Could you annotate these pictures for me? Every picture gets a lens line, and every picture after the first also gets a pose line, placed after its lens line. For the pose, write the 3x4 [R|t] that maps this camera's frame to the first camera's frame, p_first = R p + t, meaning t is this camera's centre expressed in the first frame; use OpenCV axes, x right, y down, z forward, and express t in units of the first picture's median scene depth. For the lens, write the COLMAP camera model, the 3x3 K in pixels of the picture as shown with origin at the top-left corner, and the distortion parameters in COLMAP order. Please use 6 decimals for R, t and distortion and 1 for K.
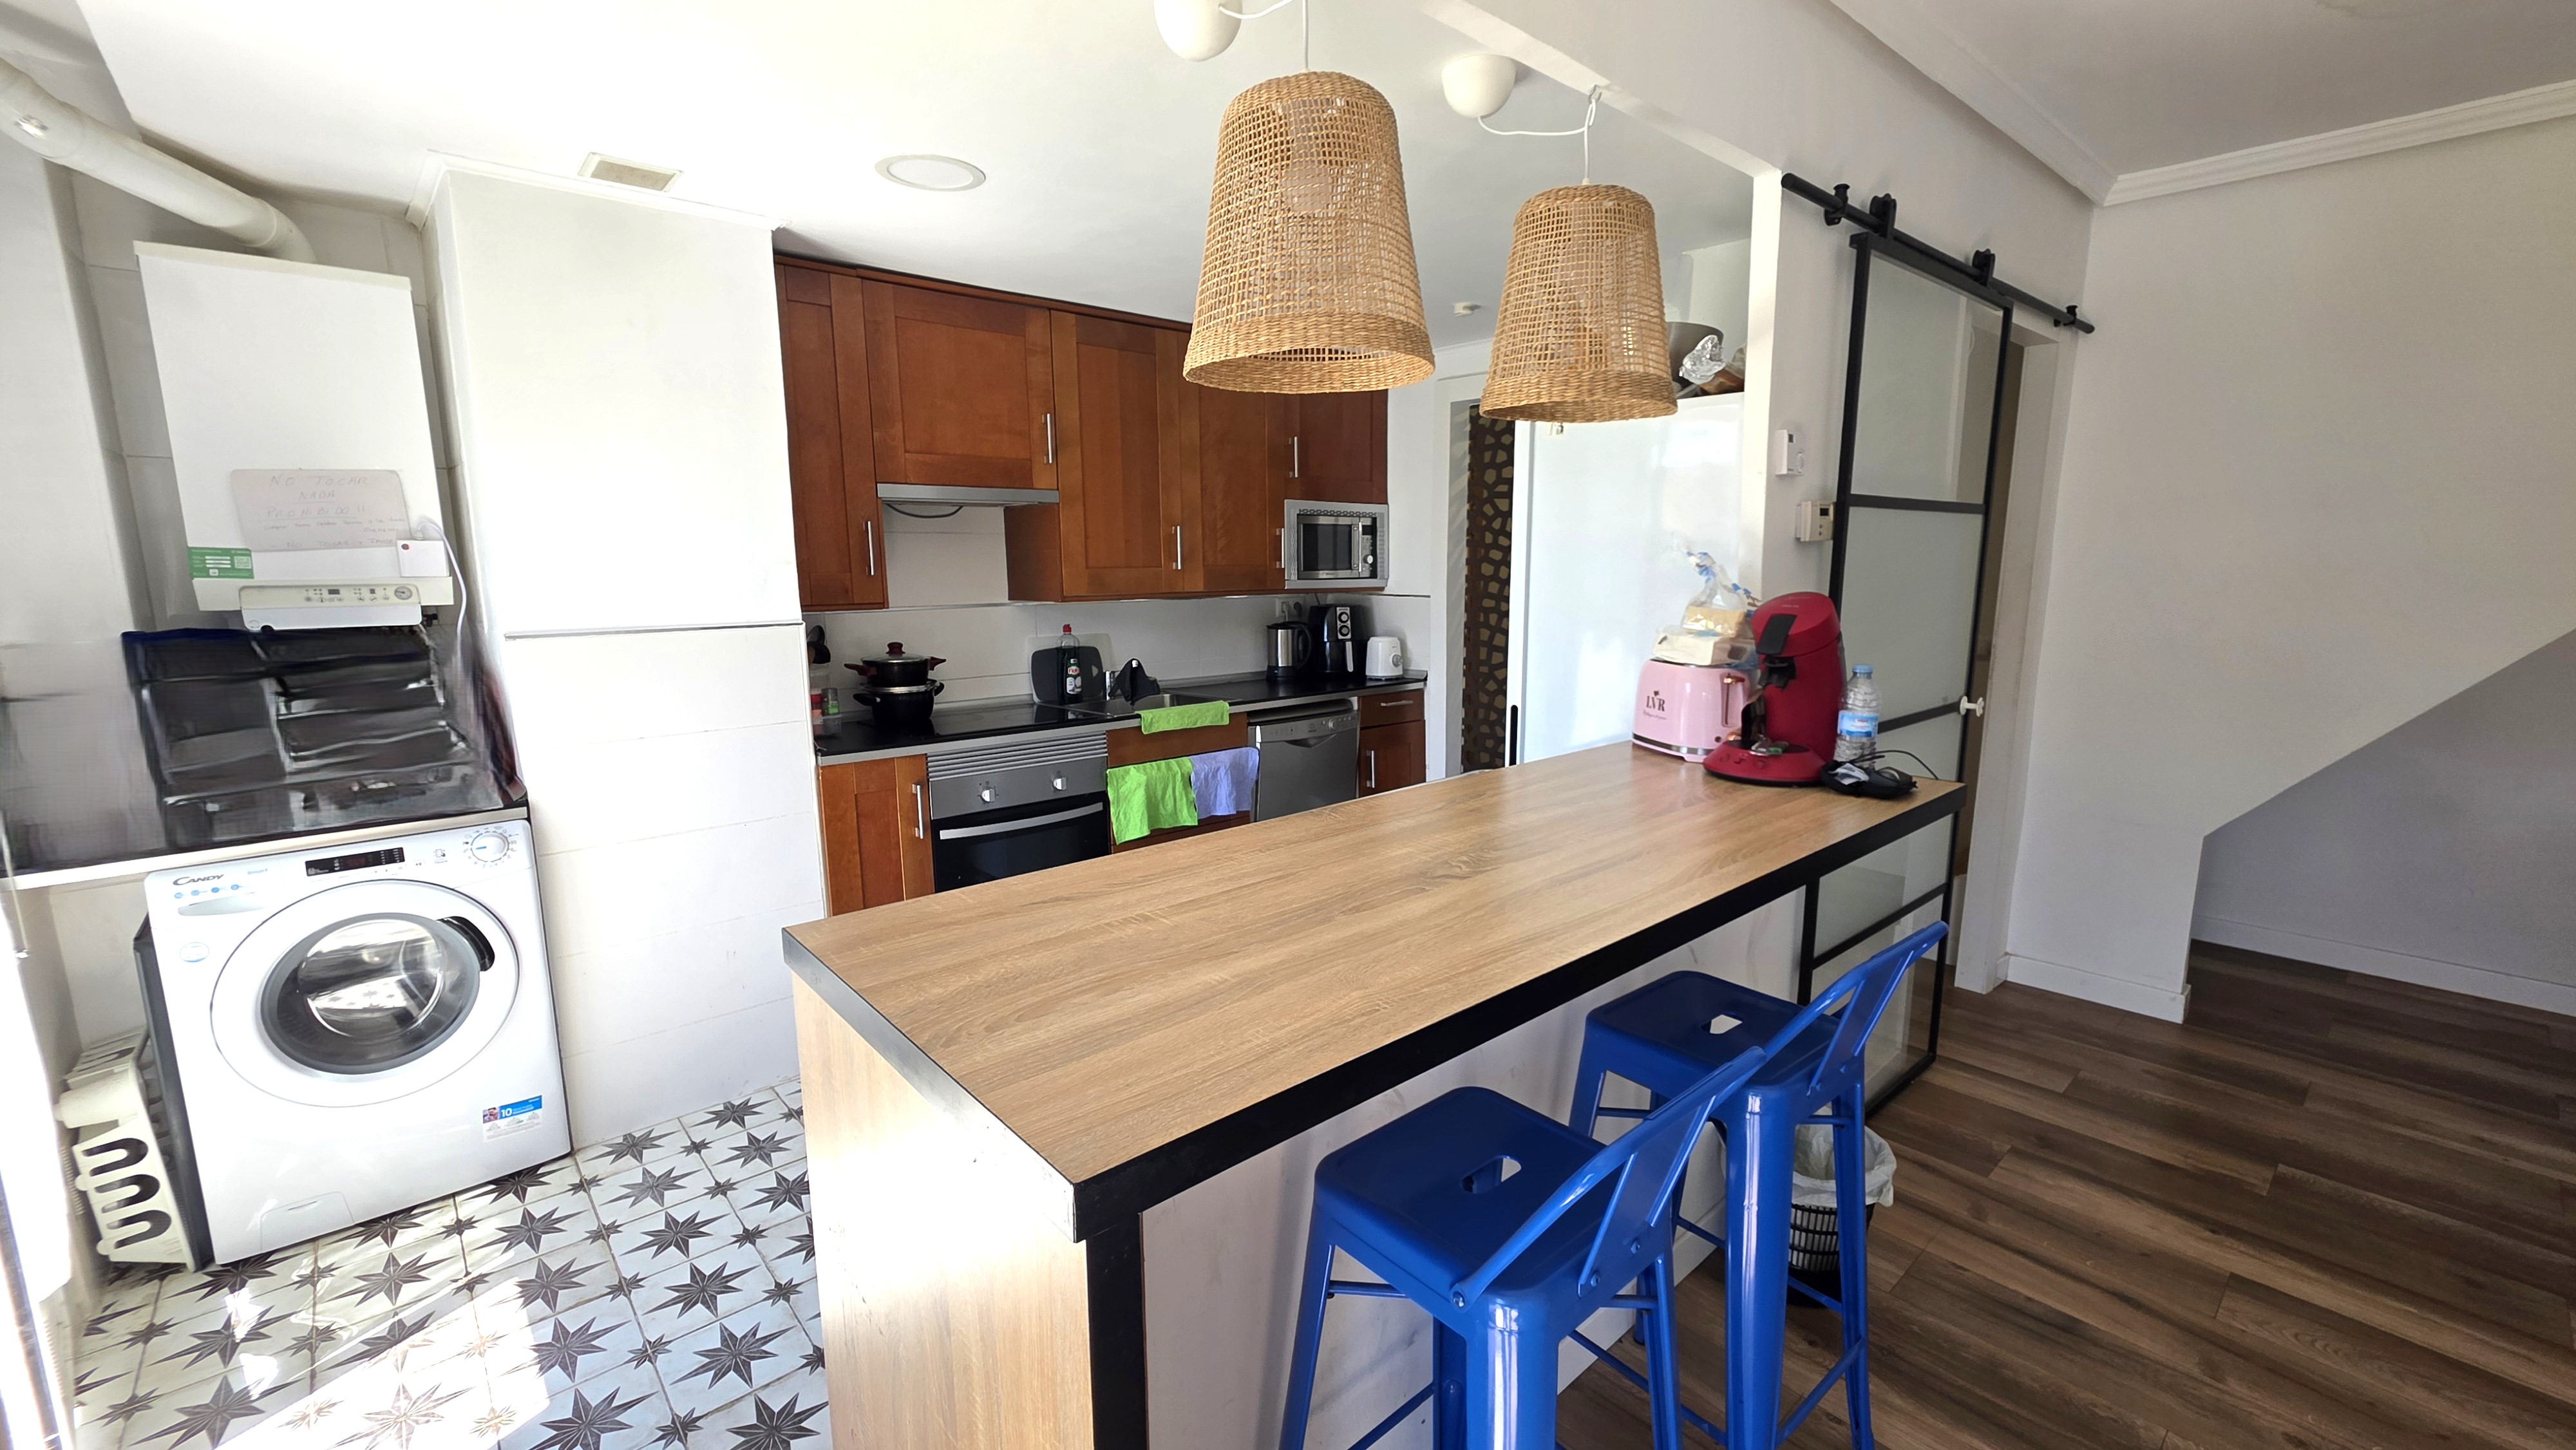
lens RADIAL K [[1028.0, 0, 1287.1], [0, 1028.0, 722.5], [0, 0, 1]] dist [0.003093, -0.001175]
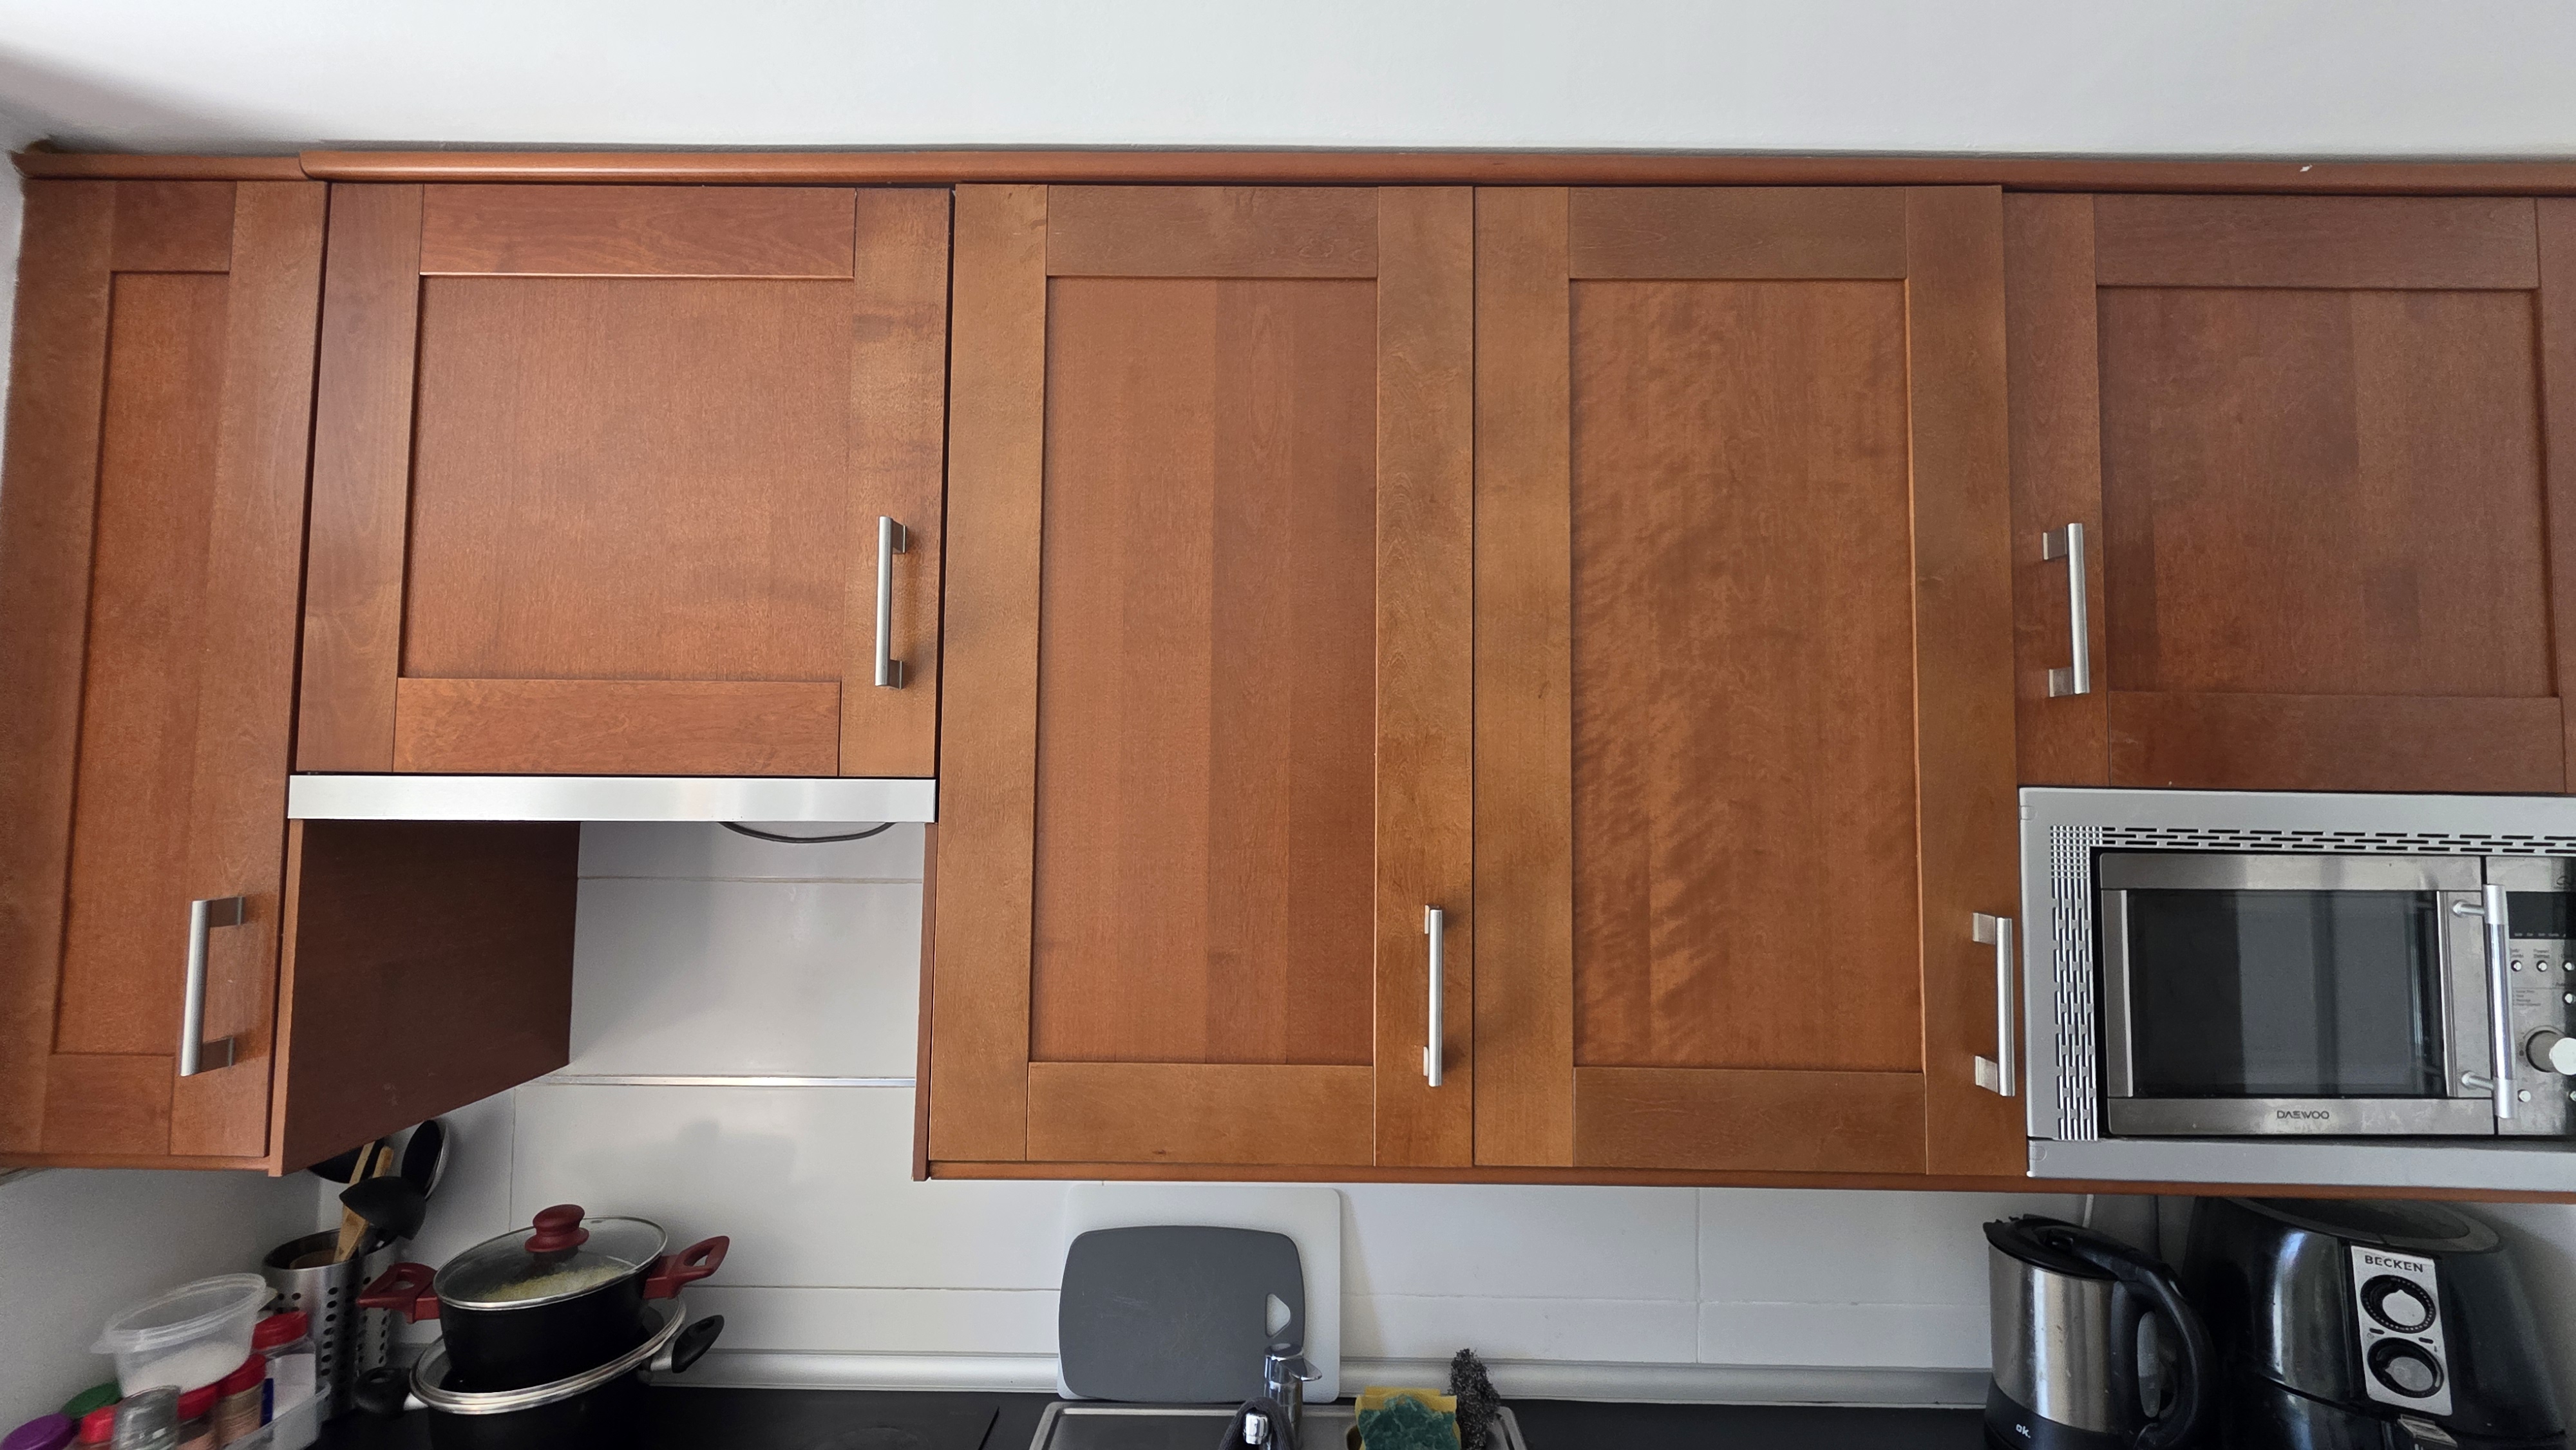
lens RADIAL K [[952.9, 0, 1285.6], [0, 952.9, 745.4], [0, 0, 1]] dist [0.000424, 0.000049]
pose [[0.746971, -0.026526, -0.664327, 0.017042], [-0.118421, 0.977918, -0.172200, -0.169323], [0.654225, 0.207298, 0.727336, 0.733600]]
